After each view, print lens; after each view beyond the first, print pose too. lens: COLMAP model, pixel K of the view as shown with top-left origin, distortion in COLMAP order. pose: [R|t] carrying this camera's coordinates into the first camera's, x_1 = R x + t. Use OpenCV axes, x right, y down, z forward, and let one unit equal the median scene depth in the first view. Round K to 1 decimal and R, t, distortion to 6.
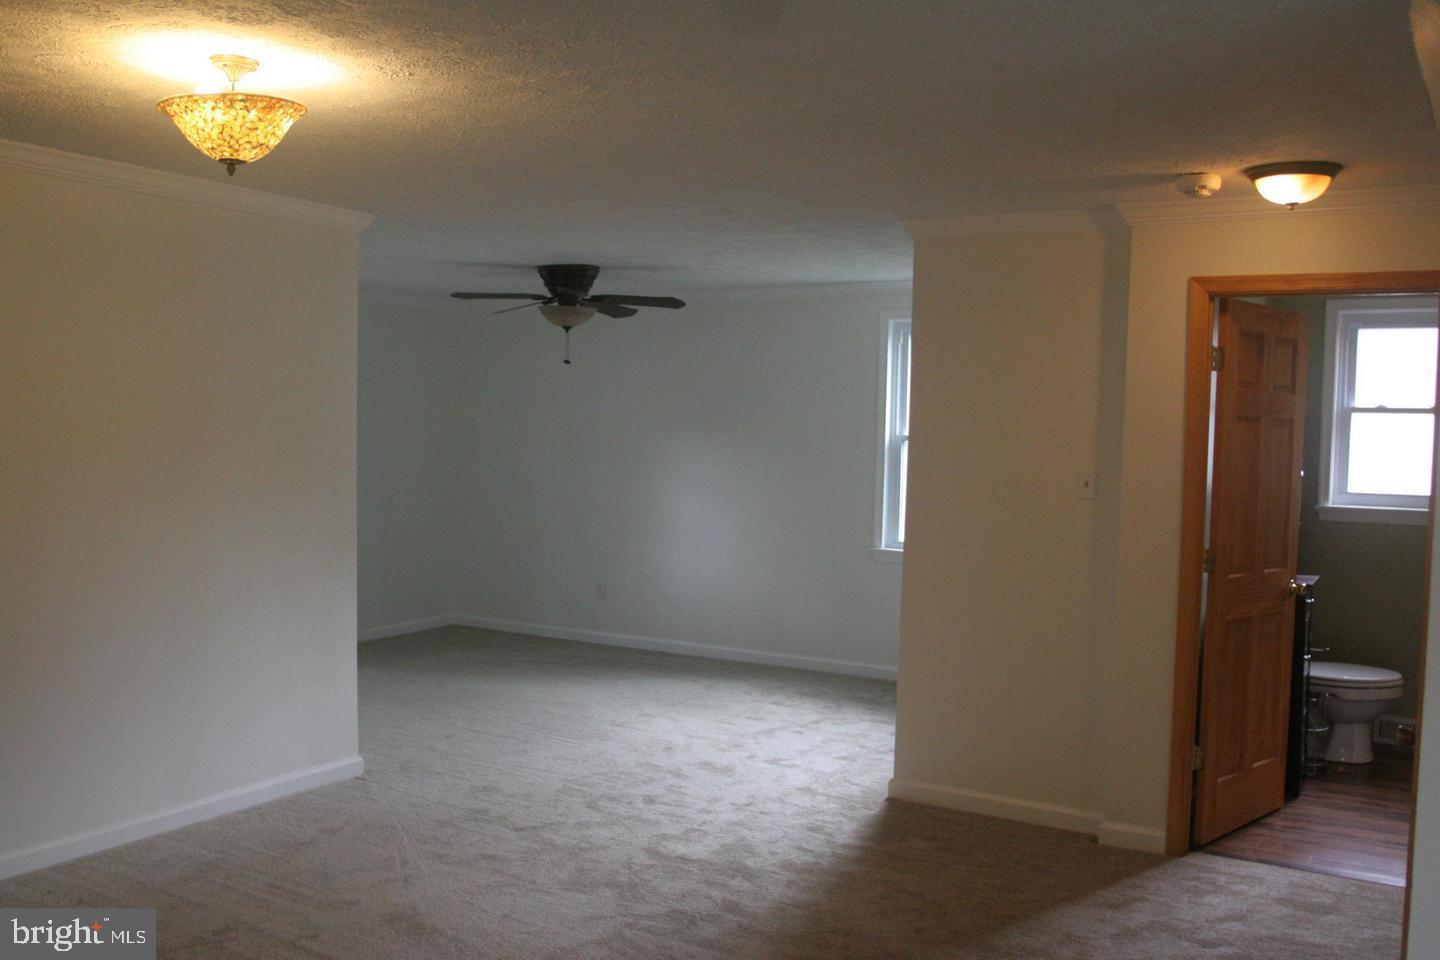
lens RADIAL K [[1327.5, 0, 719.0], [0, 1327.5, 478.8], [0, 0, 1]] dist [-0.076138, 0.000000]
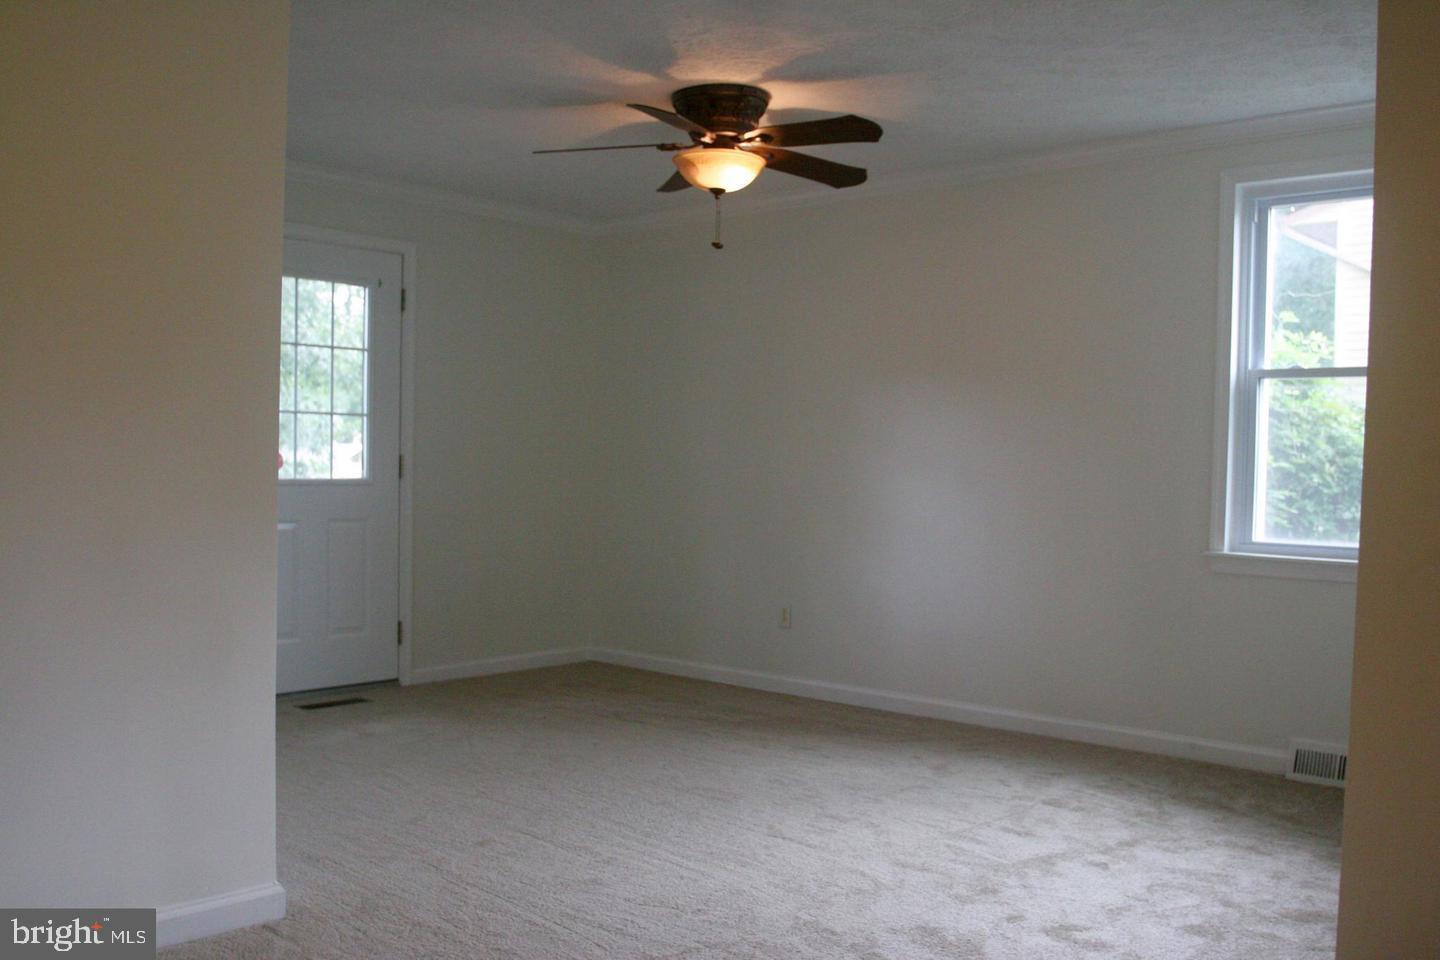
lens RADIAL K [[1327.5, 0, 718.0], [0, 1327.5, 483.5], [0, 0, 1]] dist [-0.076138, 0.000000]
pose [[0.983579, 0.007110, -0.180341, 0.001029], [-0.013276, 0.999367, -0.033007, 0.053358], [0.179992, 0.034860, 0.983050, 0.434041]]
